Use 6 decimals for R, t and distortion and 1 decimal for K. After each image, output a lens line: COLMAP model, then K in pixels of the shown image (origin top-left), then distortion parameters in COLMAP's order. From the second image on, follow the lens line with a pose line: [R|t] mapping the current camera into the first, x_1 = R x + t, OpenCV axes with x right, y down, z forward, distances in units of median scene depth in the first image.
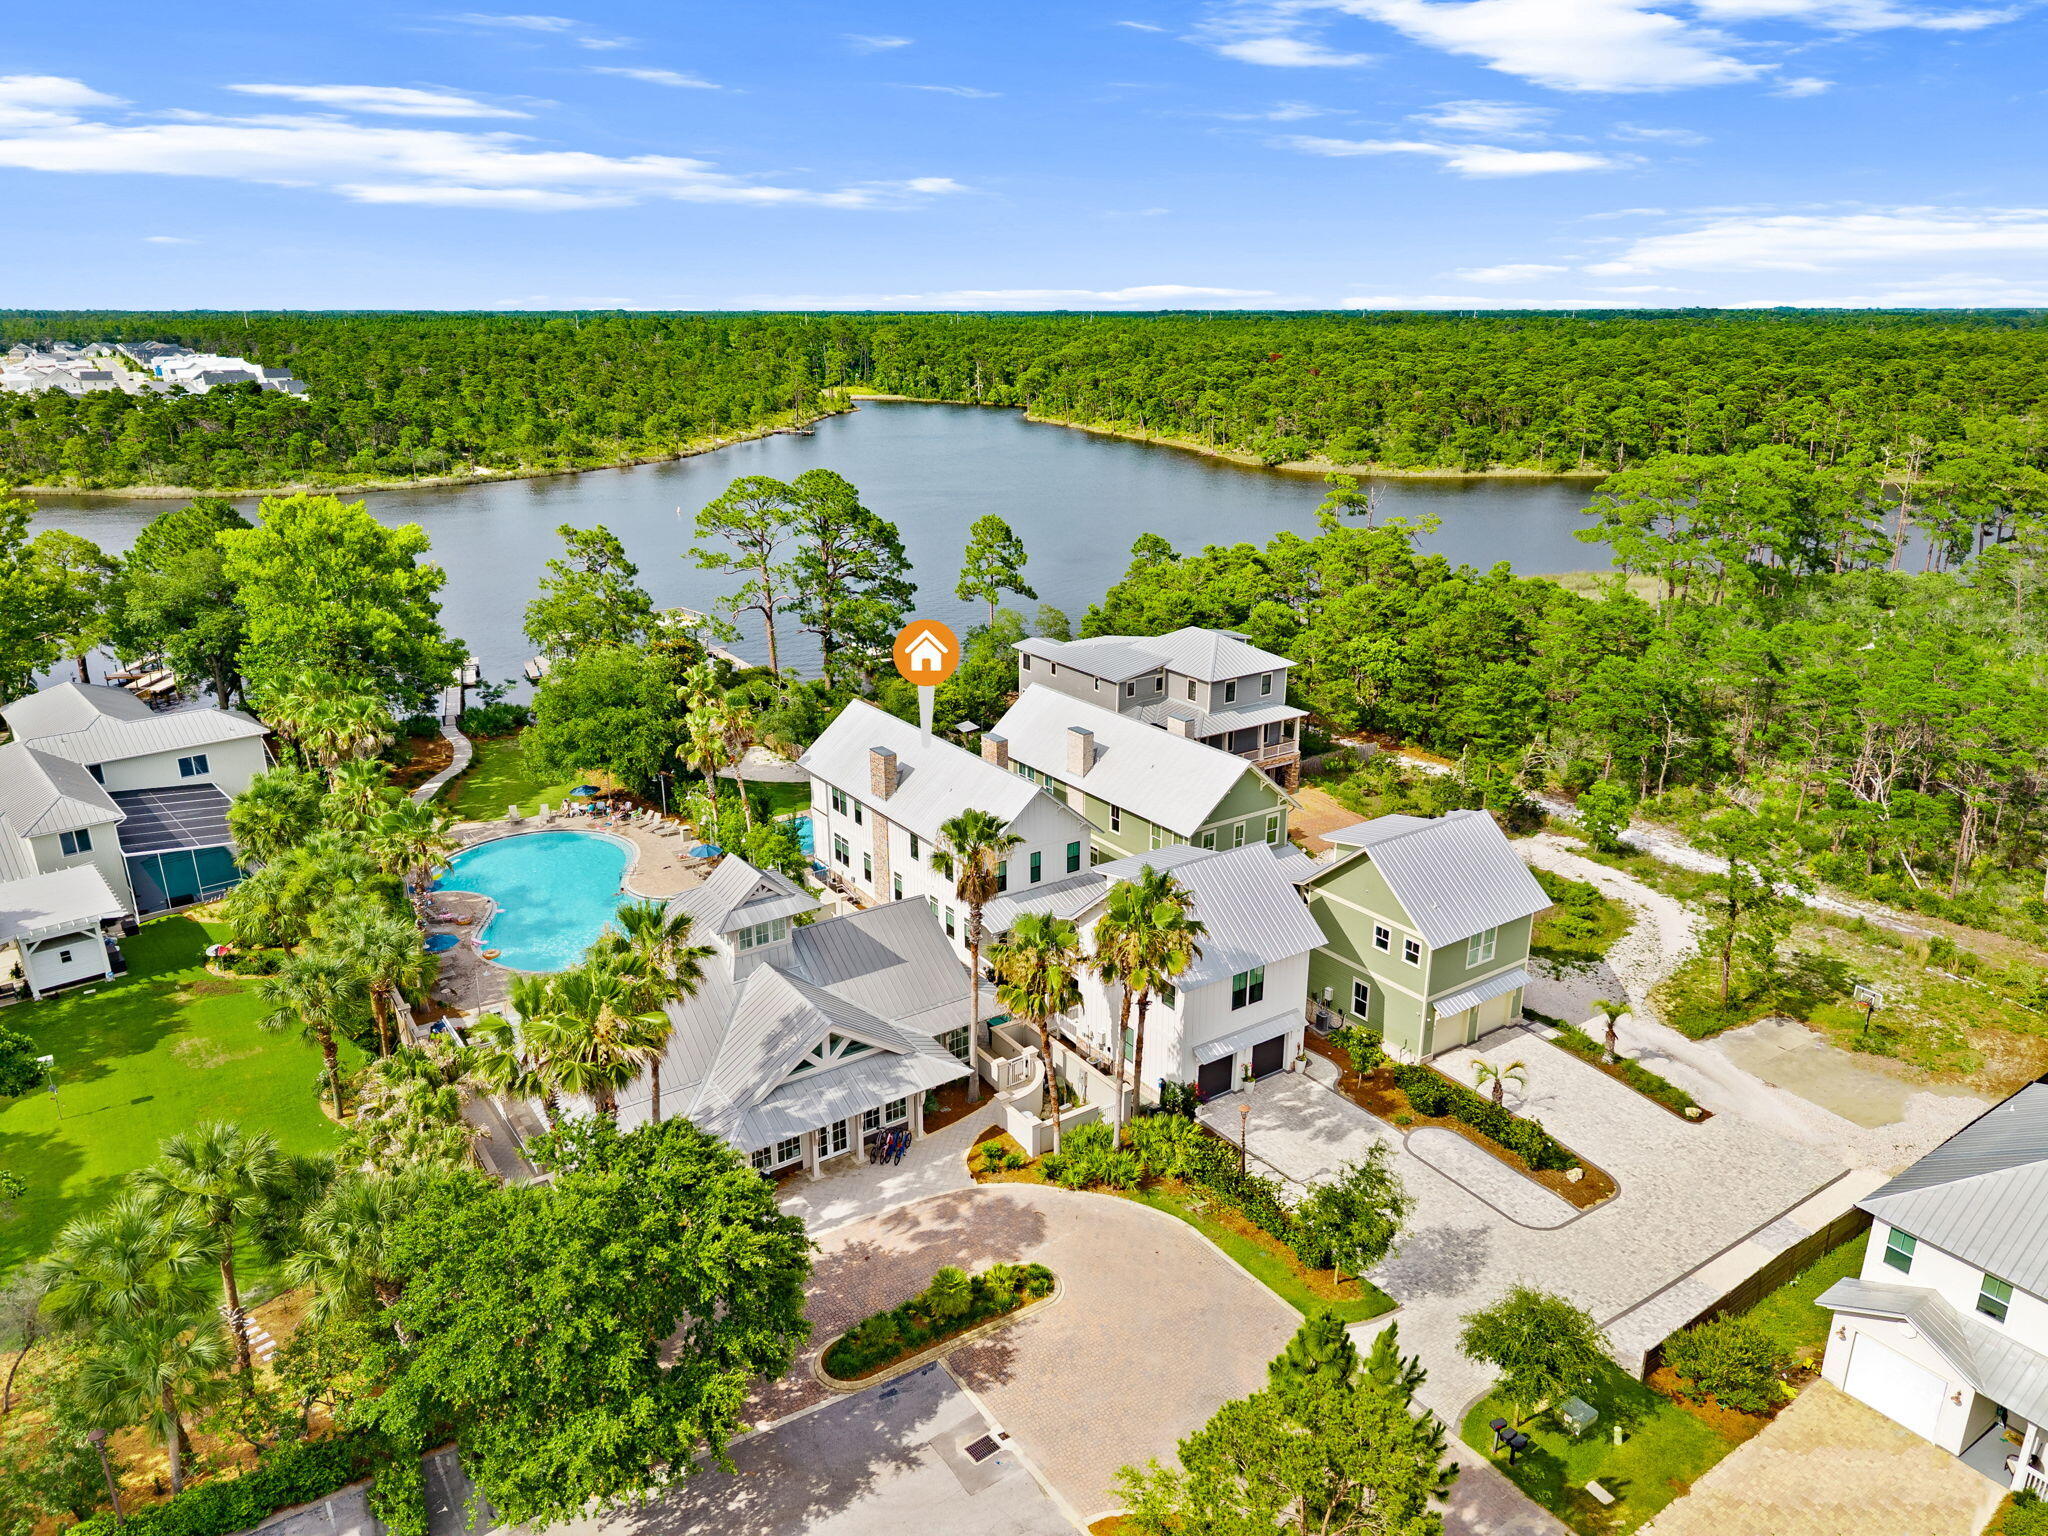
lens RADIAL K [[1365.4, 0, 1024.0], [0, 1365.4, 768.0], [0, 0, 1]] dist [0.034412, -0.033081]
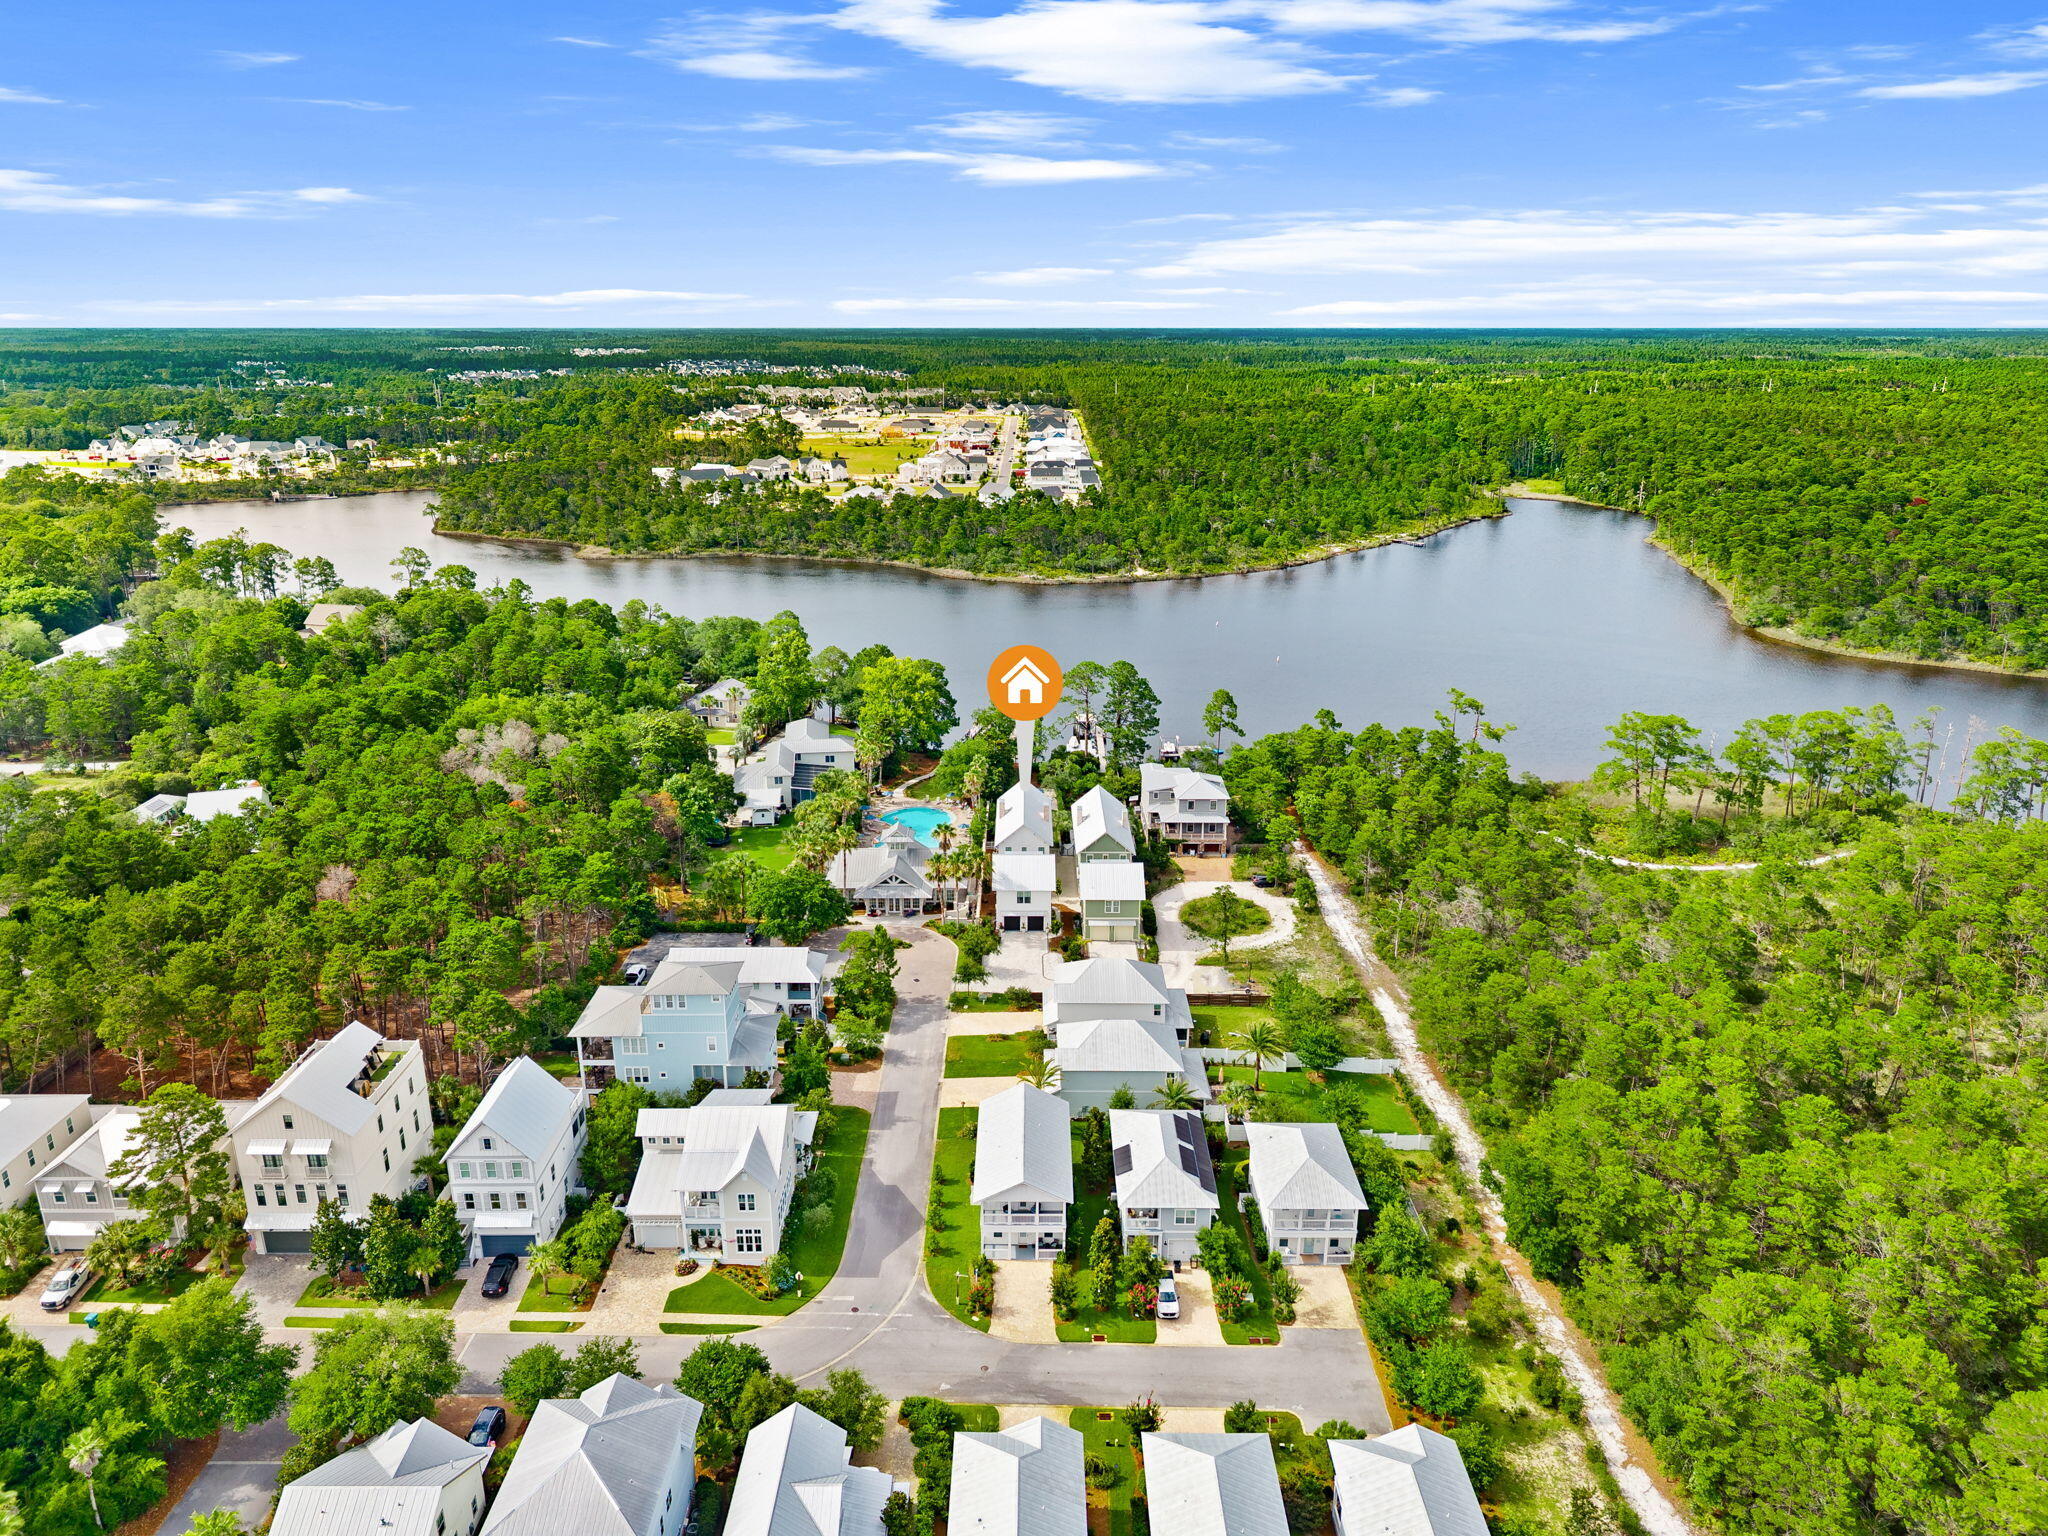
lens RADIAL K [[1365.5, 0, 1024.0], [0, 1365.5, 768.0], [0, 0, 1]] dist [0.046272, -0.065056]
pose [[0.824959, 0.175754, -0.537171, 1.099827], [-0.179911, 0.982644, 0.045208, -0.165279], [0.535793, 0.059348, 0.842261, -1.002893]]
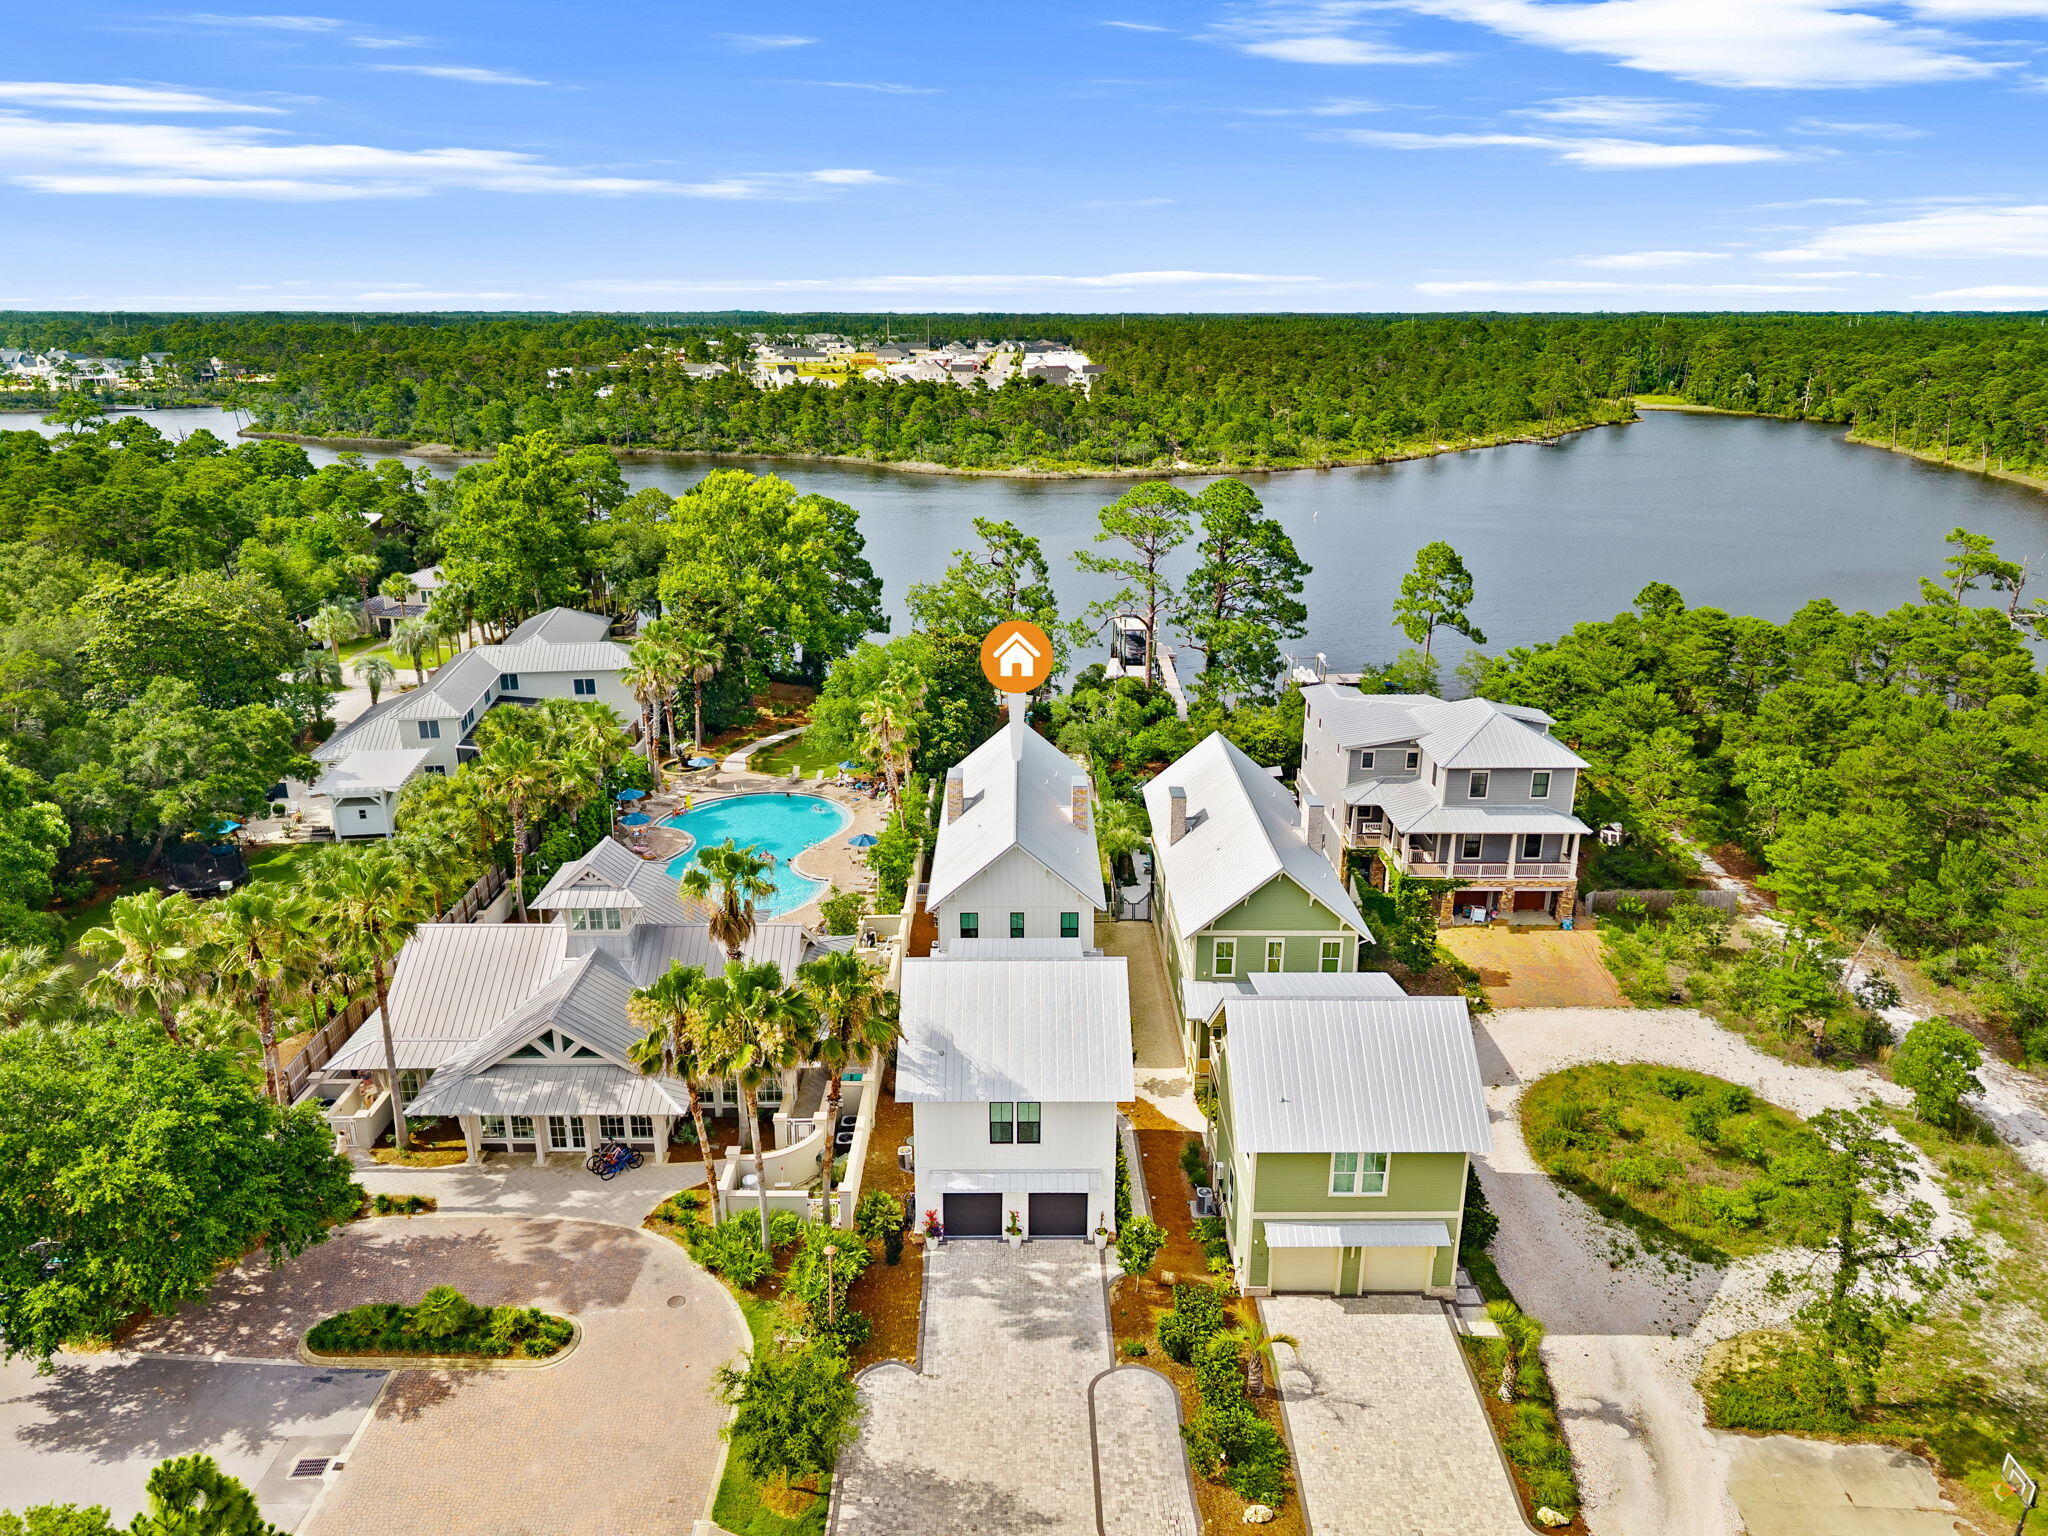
lens RADIAL K [[1365.4, 0, 1024.0], [0, 1365.4, 768.0], [0, 0, 1]] dist [0.034412, -0.033081]
pose [[0.826859, 0.177653, -0.533614, 0.357340], [-0.178349, 0.982656, 0.050790, -0.058683], [0.533382, 0.053174, 0.844202, 0.179551]]
